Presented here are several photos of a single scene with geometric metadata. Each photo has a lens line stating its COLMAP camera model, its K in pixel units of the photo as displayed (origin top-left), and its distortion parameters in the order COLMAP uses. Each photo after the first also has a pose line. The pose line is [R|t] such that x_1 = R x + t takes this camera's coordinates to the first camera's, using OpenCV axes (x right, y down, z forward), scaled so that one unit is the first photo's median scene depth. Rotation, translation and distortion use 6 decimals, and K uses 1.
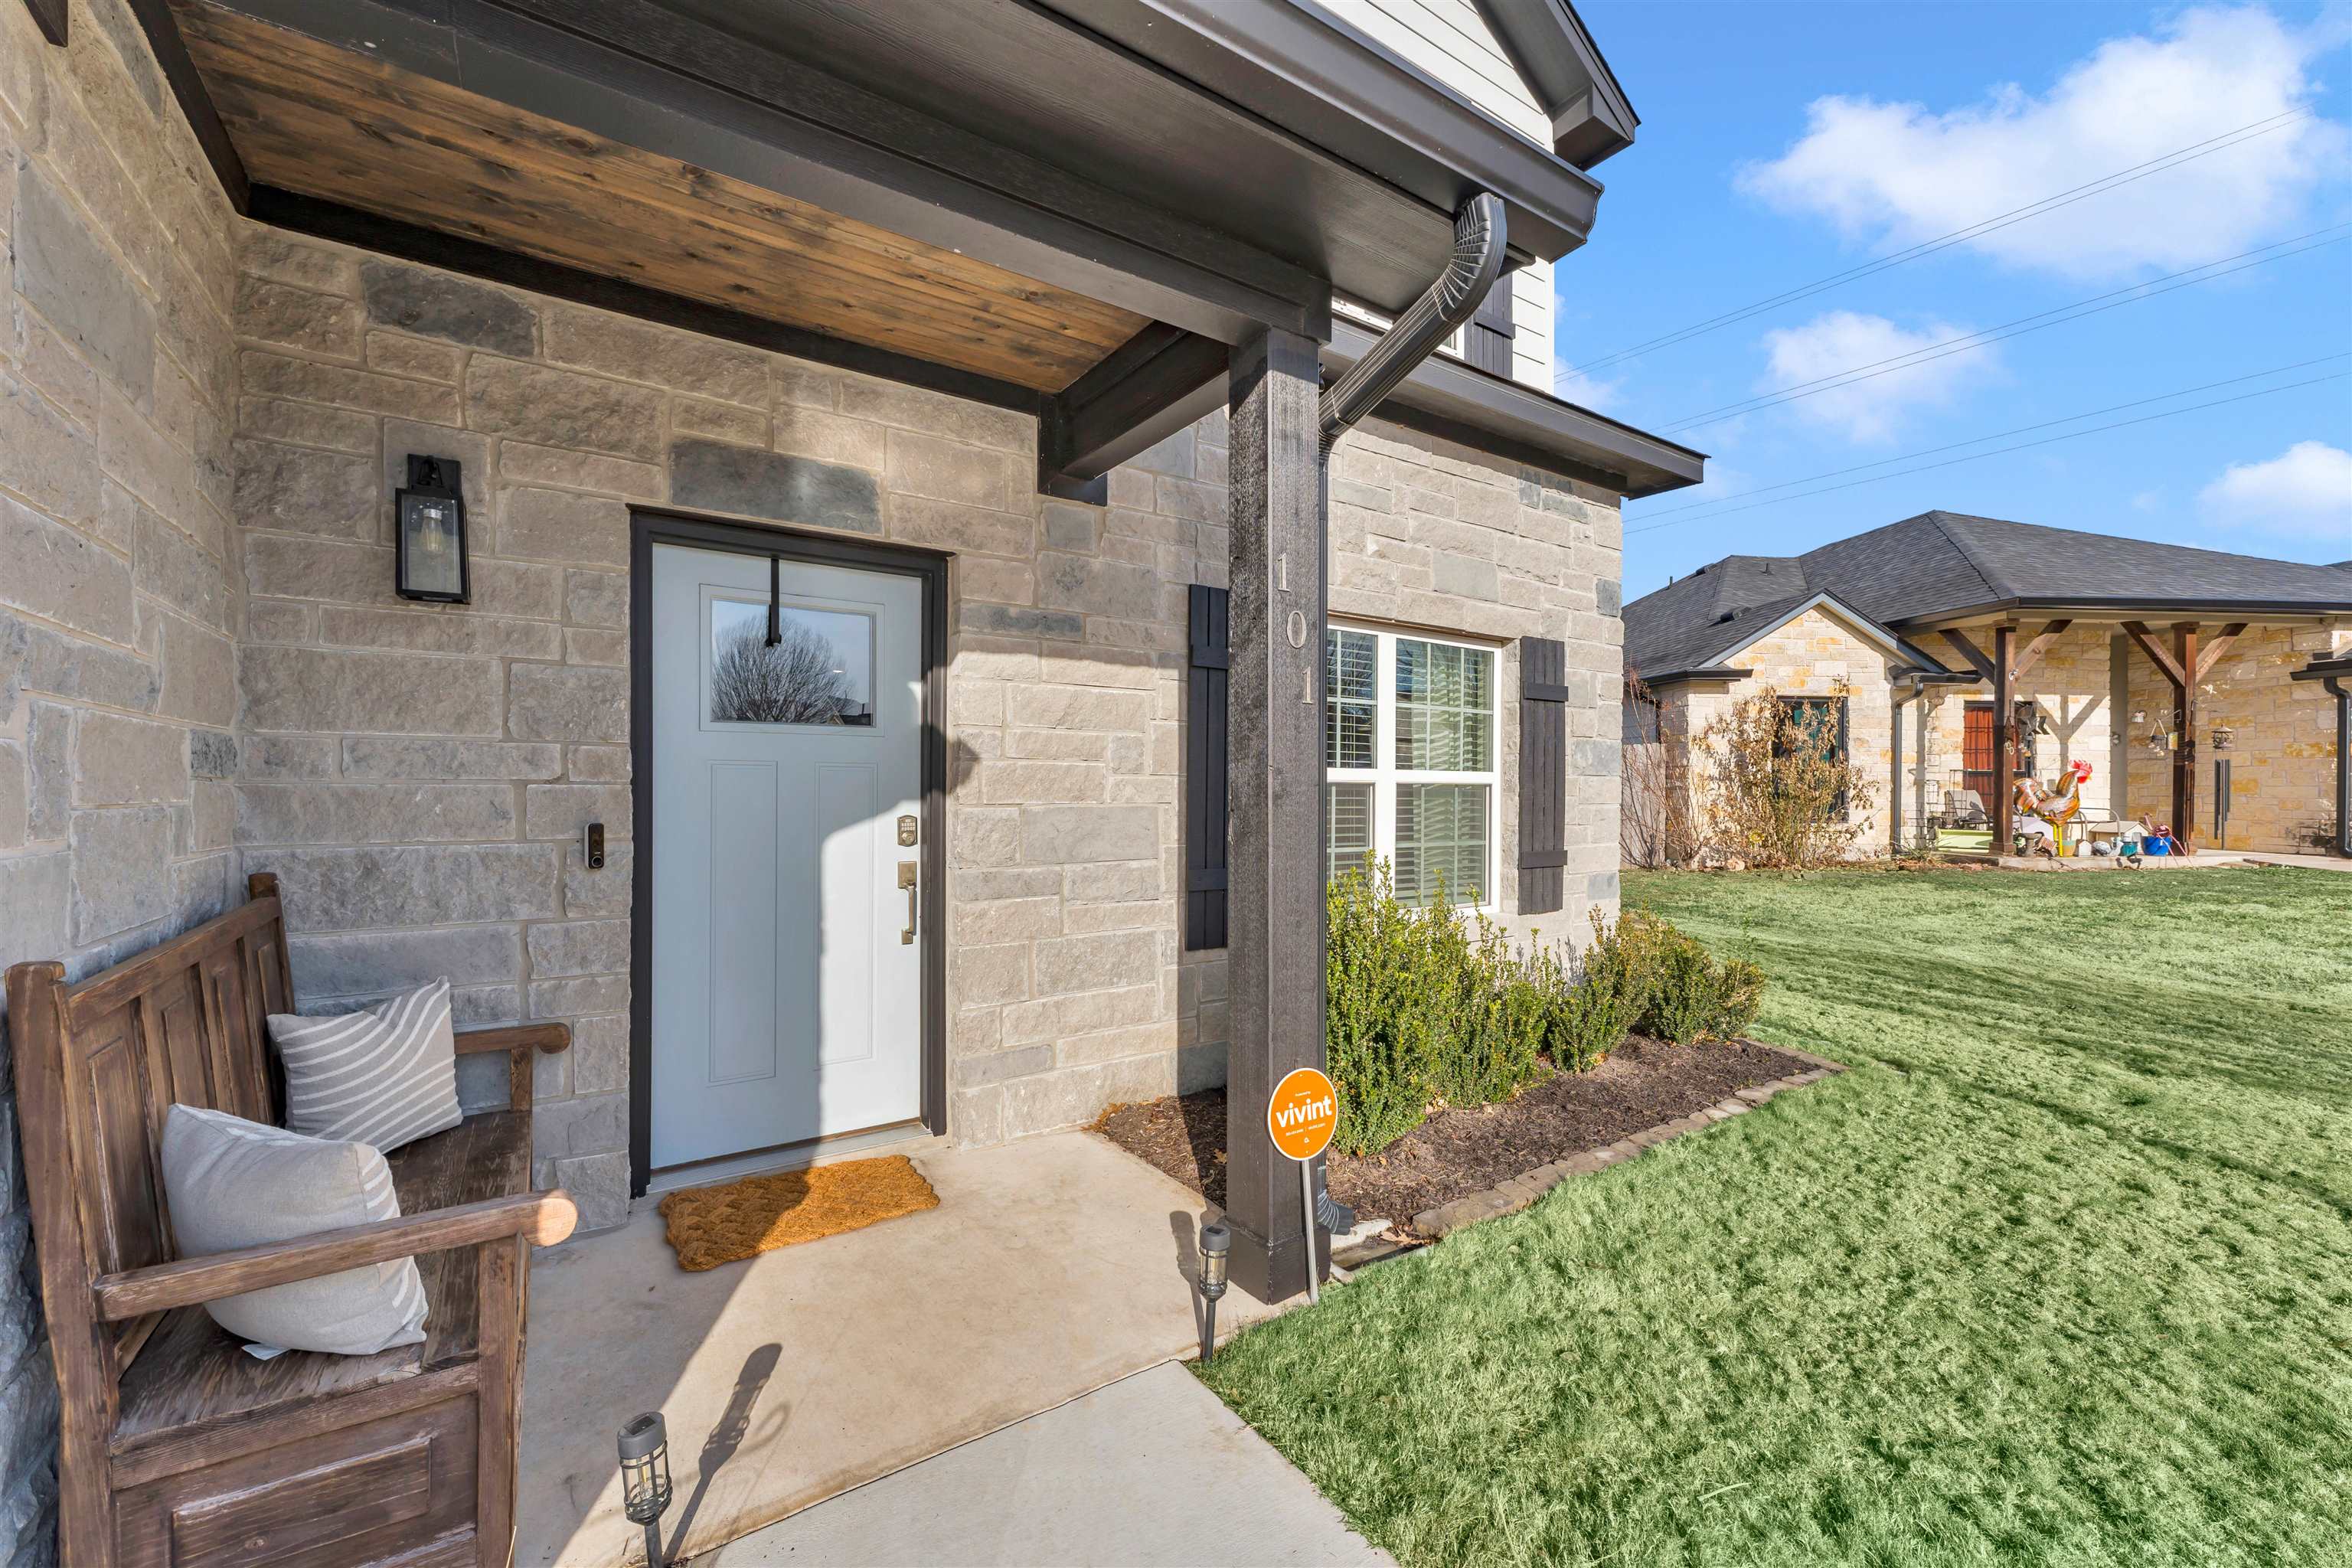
lens RADIAL K [[942.8, 0, 1179.6], [0, 942.8, 782.1], [0, 0, 1]] dist [0.001226, 0.000022]
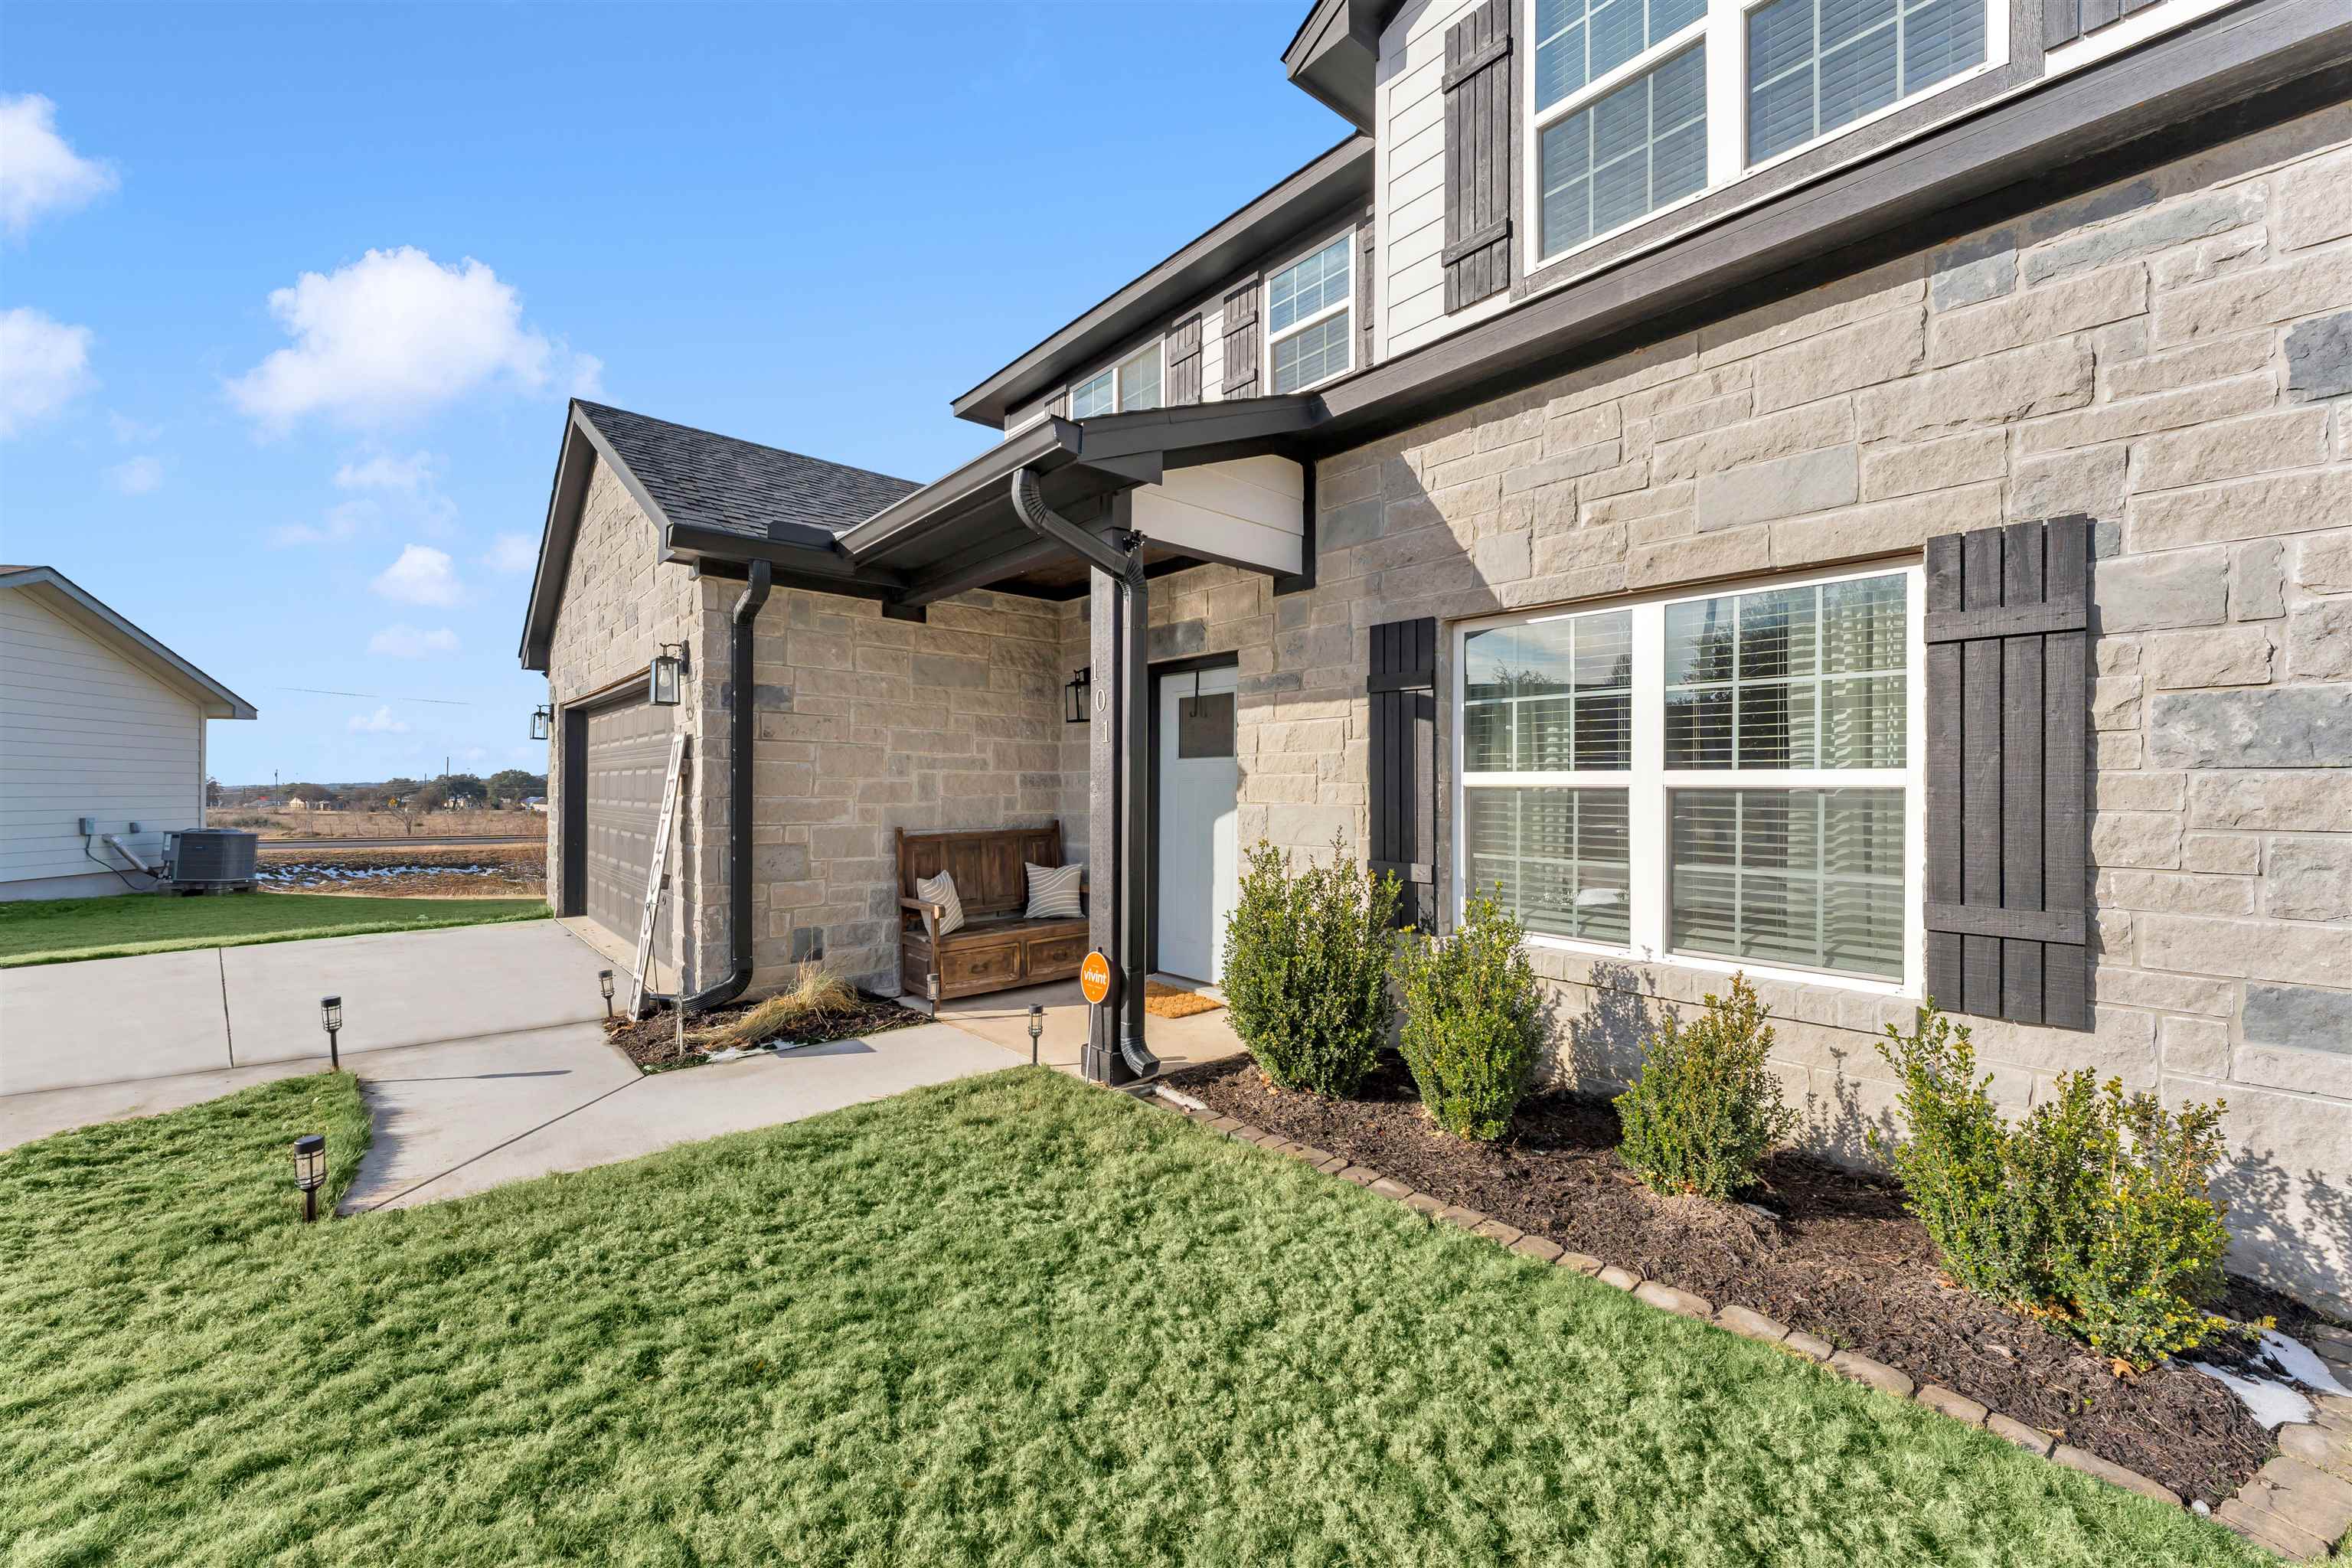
lens RADIAL K [[942.8, 0, 1179.6], [0, 942.8, 782.1], [0, 0, 1]] dist [0.001226, 0.000022]
pose [[0.111338, -0.015285, -0.993665, 1.214862], [-0.005555, 0.999857, -0.016002, 0.013482], [0.993767, 0.007301, 0.111237, 0.628966]]
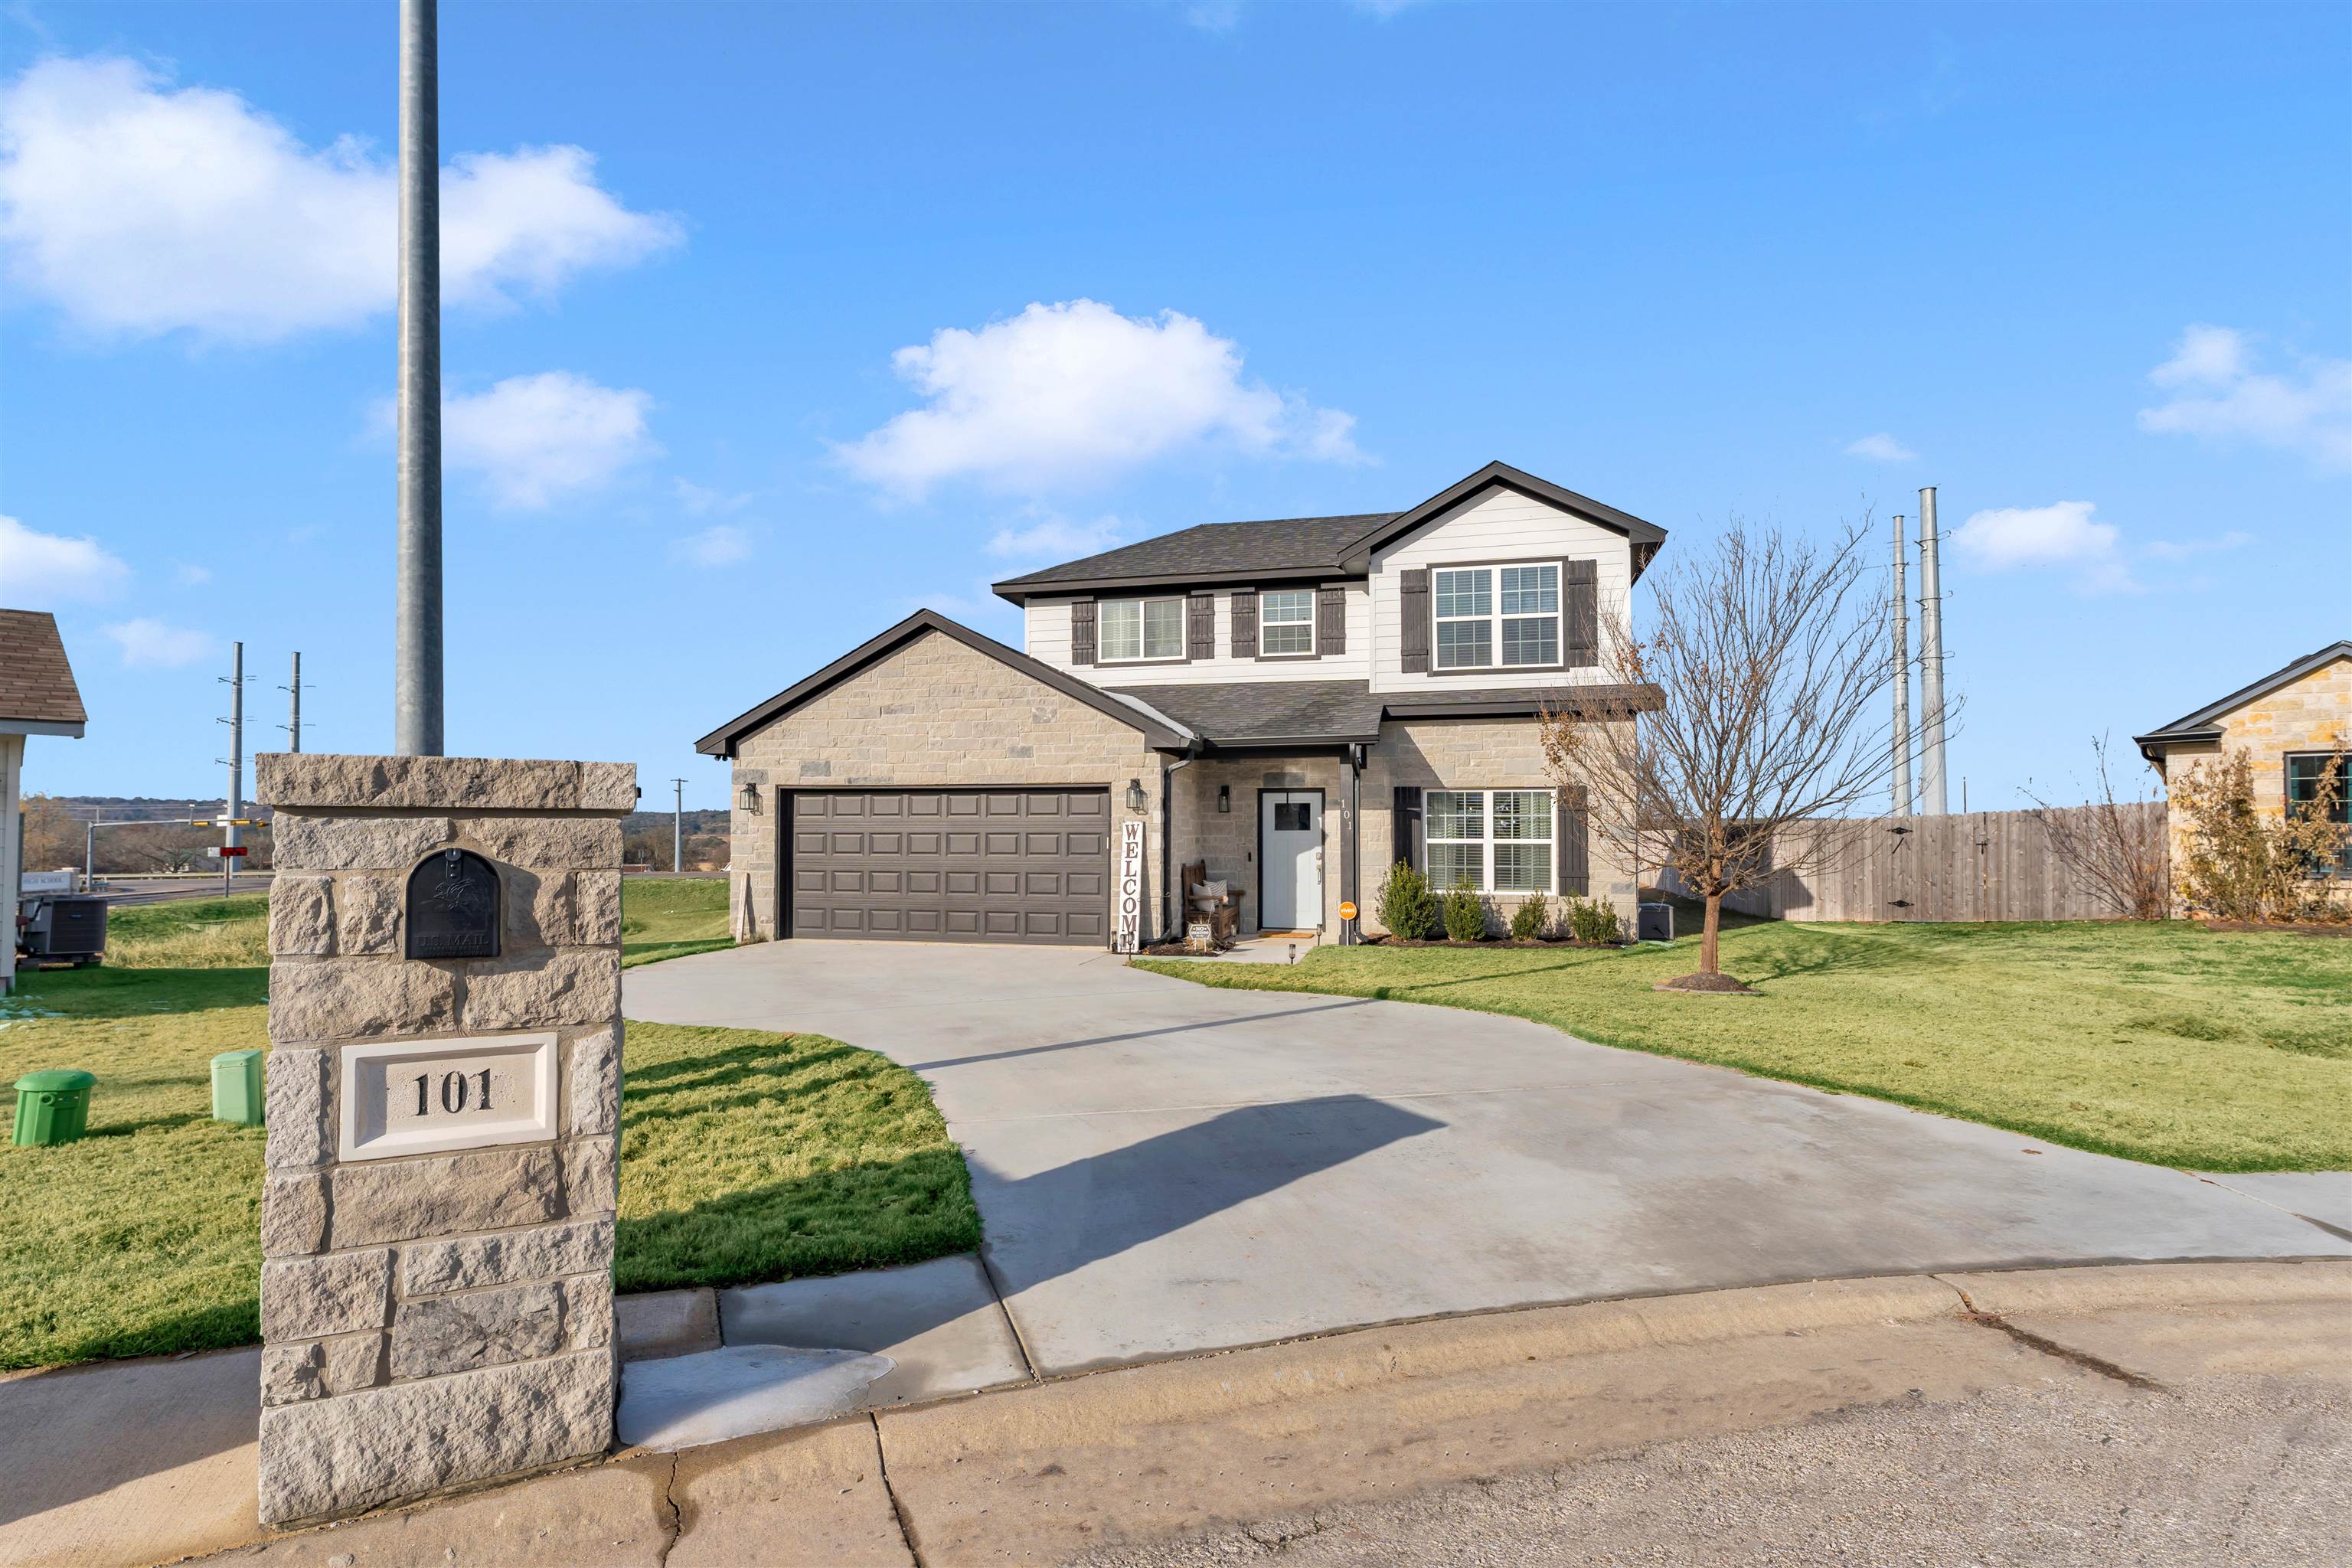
lens RADIAL K [[1225.2, 0, 1176.0], [0, 1225.2, 784.0], [0, 0, 1]] dist [0.000536, 0.000080]
pose [[0.668630, -0.035921, -0.742727, 2.871112], [0.006454, 0.999075, -0.042508, -0.034360], [0.743567, 0.023628, 0.668244, -2.649146]]
